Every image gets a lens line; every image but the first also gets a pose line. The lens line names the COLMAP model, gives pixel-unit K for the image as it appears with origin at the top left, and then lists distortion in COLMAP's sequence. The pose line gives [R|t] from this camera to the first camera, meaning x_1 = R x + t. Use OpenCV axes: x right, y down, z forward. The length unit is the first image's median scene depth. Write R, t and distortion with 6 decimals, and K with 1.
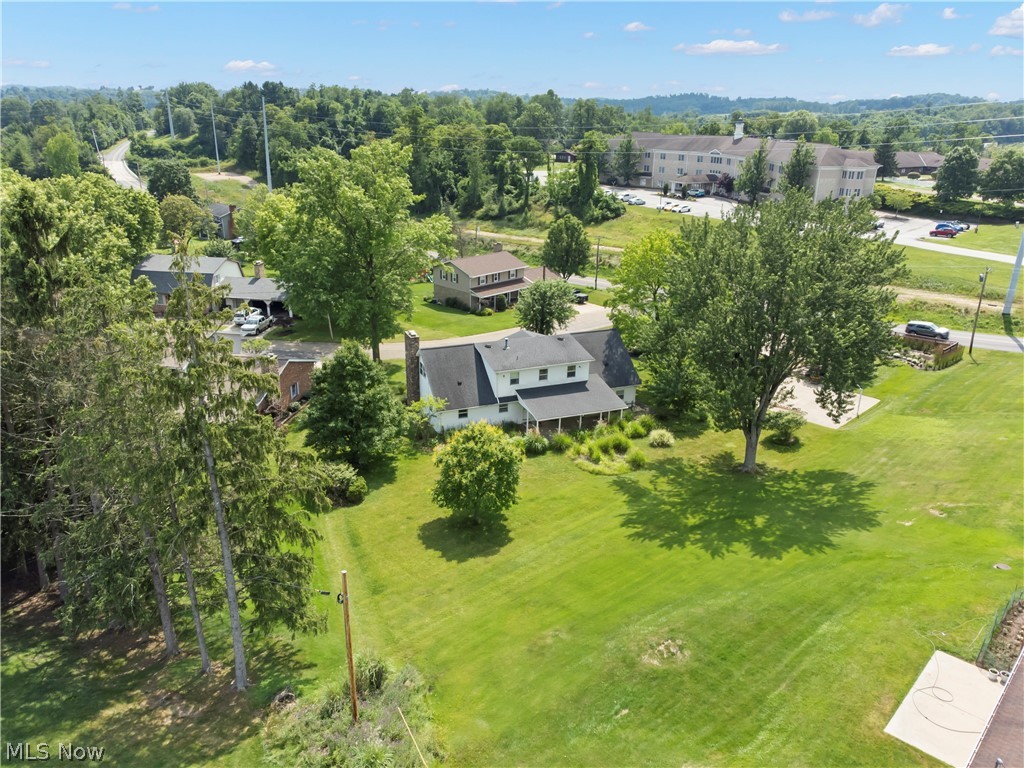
lens RADIAL K [[750.4, 0, 512.0], [0, 750.4, 384.0], [0, 0, 1]] dist [0.009588, 0.003582]
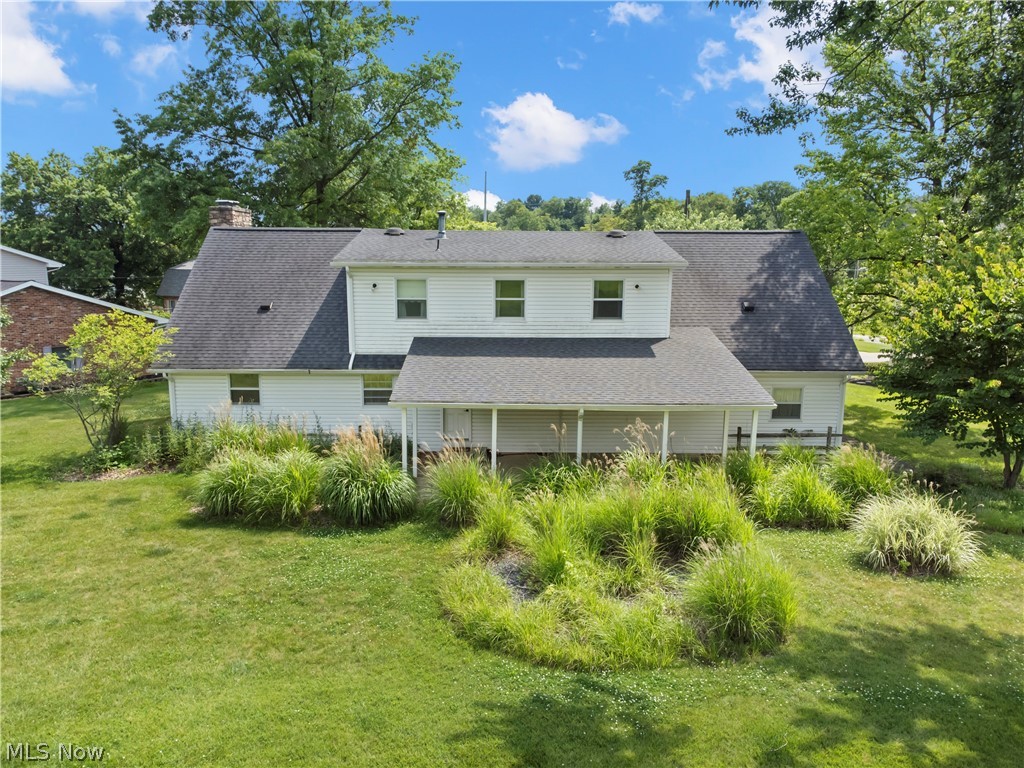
lens RADIAL K [[750.4, 0, 512.0], [0, 750.4, 384.0], [0, 0, 1]] dist [0.009588, 0.003582]
pose [[0.924913, 0.045192, -0.377483, 0.170703], [-0.115123, 0.979585, -0.164802, 0.078062], [0.362329, 0.195885, 0.911234, 0.742174]]
